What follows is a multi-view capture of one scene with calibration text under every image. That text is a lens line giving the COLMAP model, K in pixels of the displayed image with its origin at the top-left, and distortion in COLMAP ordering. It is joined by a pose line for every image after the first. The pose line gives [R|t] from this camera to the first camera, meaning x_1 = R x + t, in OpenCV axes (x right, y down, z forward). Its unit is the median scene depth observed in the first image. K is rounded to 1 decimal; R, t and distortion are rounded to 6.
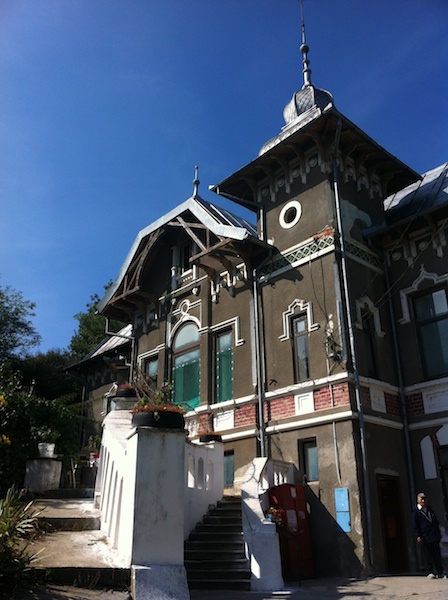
lens RADIAL K [[583.6, 0, 213.2], [0, 583.6, 302.1], [0, 0, 1]] dist [0.061643, -0.139332]
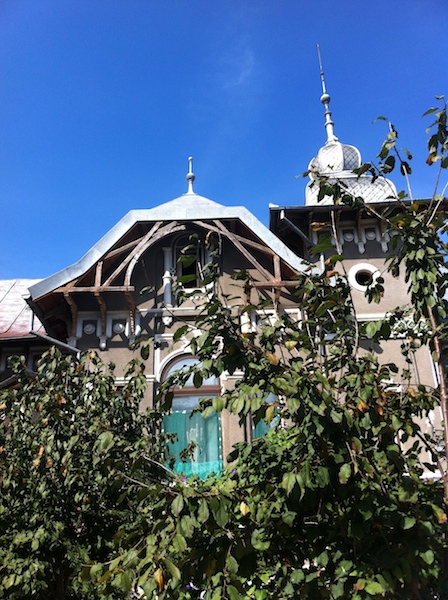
lens RADIAL K [[591.6, 0, 224.0], [0, 591.6, 300.0], [0, 0, 1]] dist [0.072084, -0.004024]
pose [[0.682438, 0.286603, 0.672411, -0.657621], [-0.261481, 0.954769, -0.141573, 0.076233], [-0.682573, -0.079207, 0.726513, 0.489950]]
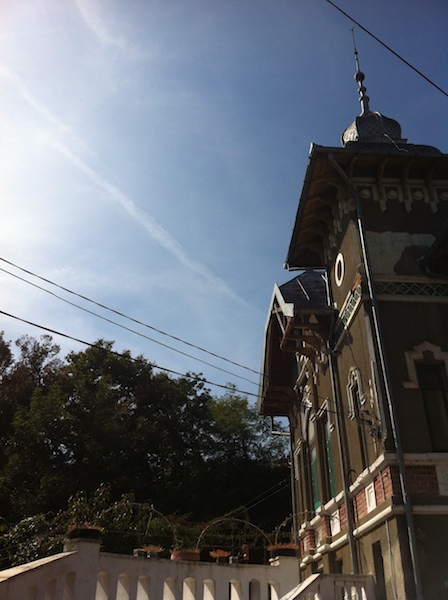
lens RADIAL K [[583.6, 0, 213.2], [0, 583.6, 302.1], [0, 0, 1]] dist [0.061643, -0.139332]
pose [[0.771544, -0.319778, -0.549965, 0.467015], [0.247943, 0.947277, -0.202957, 0.026861], [0.585870, 0.020230, 0.810152, 0.194990]]
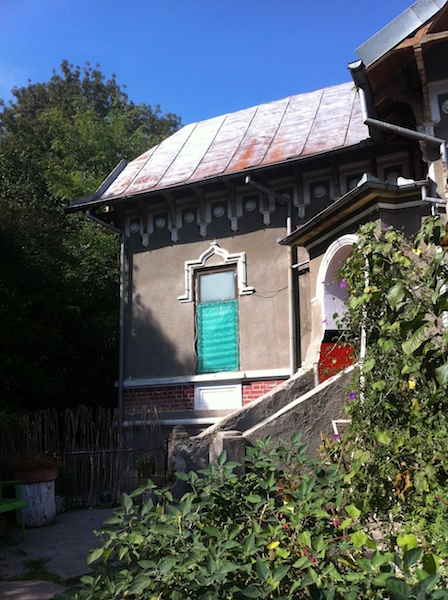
lens RADIAL K [[592.7, 0, 212.2], [0, 592.7, 313.2], [0, 0, 1]] dist [-0.000297, -0.021804]
pose [[0.922334, 0.052919, 0.382753, -0.593818], [-0.133093, 0.973469, 0.186128, 0.161131], [-0.362749, -0.222614, 0.904907, 0.808027]]
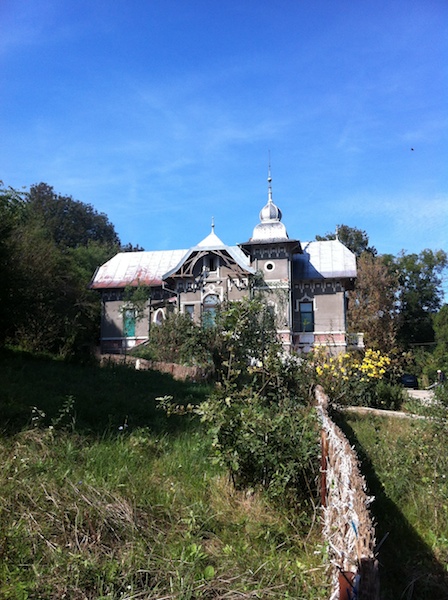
lens RADIAL K [[592.7, 0, 212.2], [0, 592.7, 313.2], [0, 0, 1]] dist [-0.000297, -0.021804]
pose [[0.819025, 0.068768, 0.569621, -1.690444], [-0.223947, 0.952359, 0.207025, -0.468363], [-0.528247, -0.297124, 0.795407, -1.139778]]
